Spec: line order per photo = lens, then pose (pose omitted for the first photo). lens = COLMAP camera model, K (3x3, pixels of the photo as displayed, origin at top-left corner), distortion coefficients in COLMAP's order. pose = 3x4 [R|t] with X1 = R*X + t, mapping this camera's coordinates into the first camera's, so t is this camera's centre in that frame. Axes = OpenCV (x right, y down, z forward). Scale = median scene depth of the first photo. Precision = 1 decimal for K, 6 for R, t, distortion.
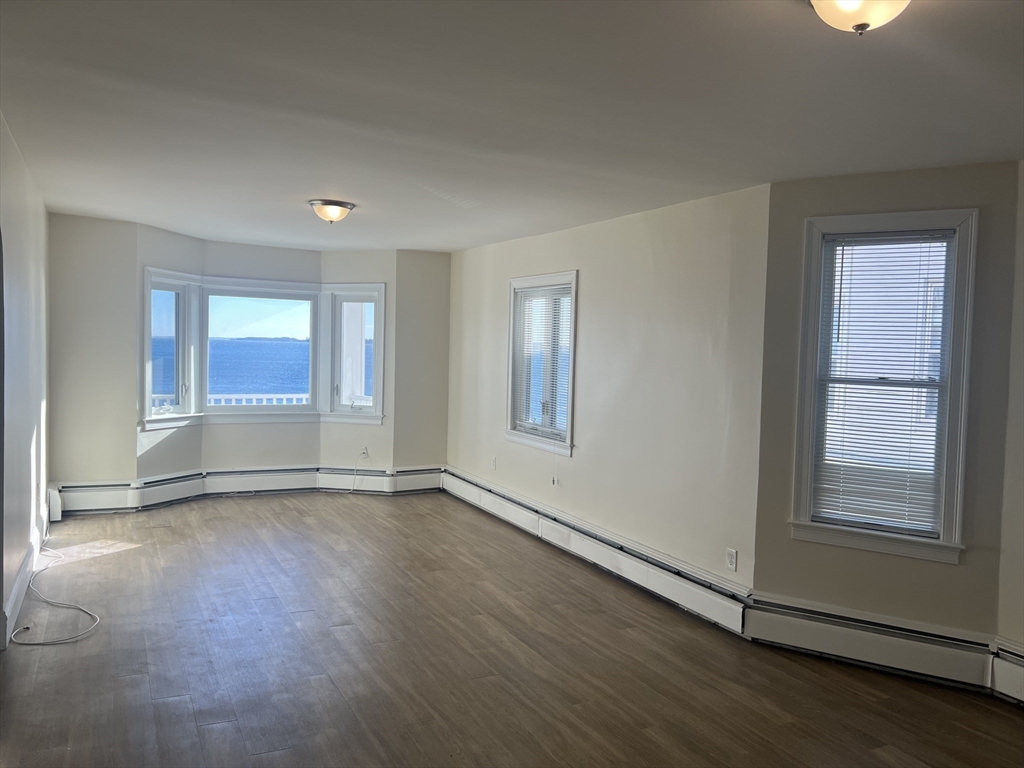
lens RADIAL K [[767.8, 0, 531.6], [0, 767.8, 376.6], [0, 0, 1]] dist [0.001428, -0.002504]
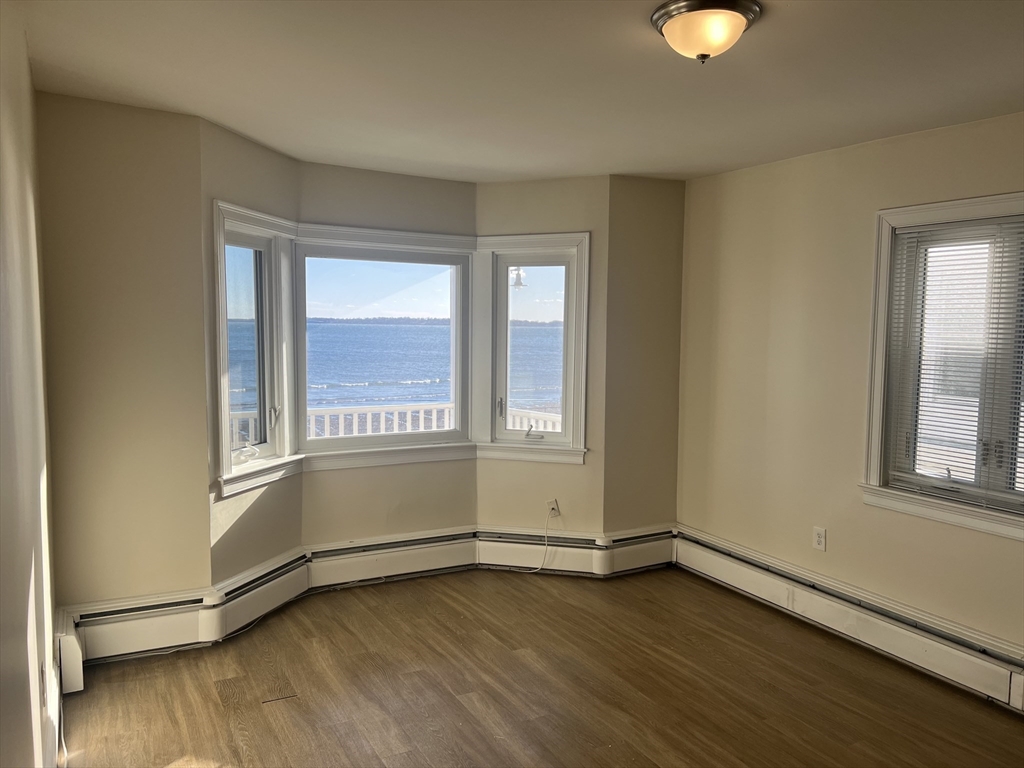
lens RADIAL K [[767.3, 0, 512.0], [0, 767.3, 384.0], [0, 0, 1]] dist [-0.004196, -0.006863]
pose [[0.999892, -0.014628, 0.001662, -0.262609], [0.014556, 0.999194, 0.037409, -0.026551], [-0.002208, -0.037380, 0.999299, 0.401540]]
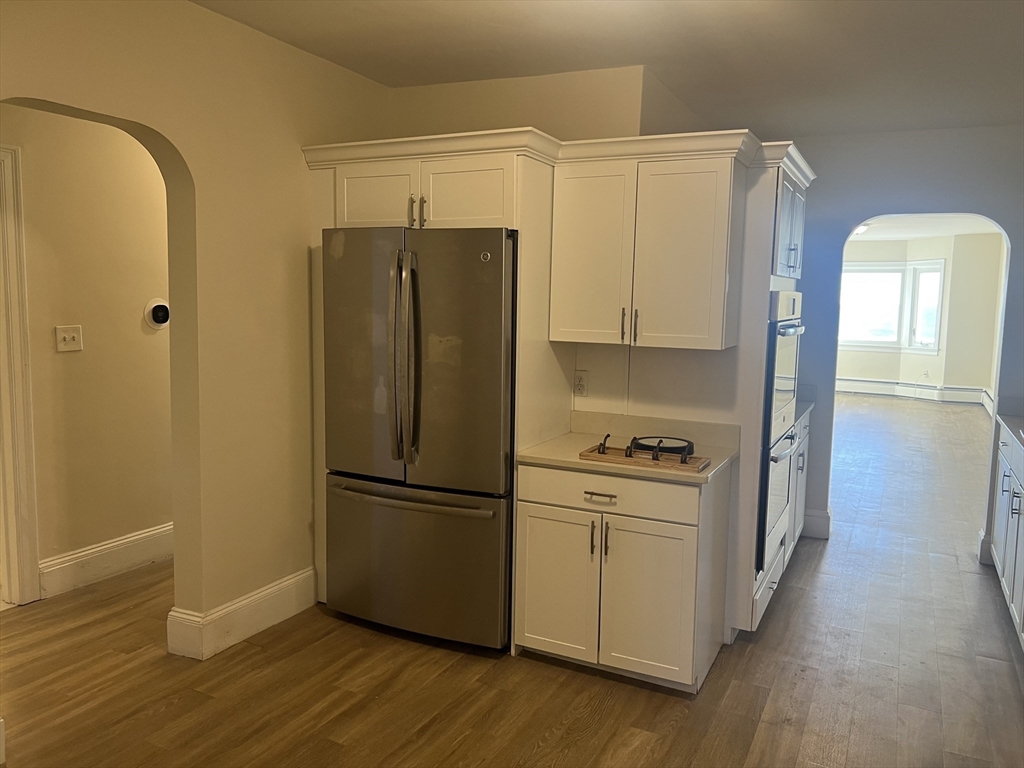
lens RADIAL K [[767.8, 0, 531.6], [0, 767.8, 376.6], [0, 0, 1]] dist [0.001428, -0.002504]
pose [[0.576863, 0.066291, -0.814146, 0.580486], [-0.032685, 0.997777, 0.058083, 0.044437], [0.816187, -0.006895, 0.577747, -0.509361]]
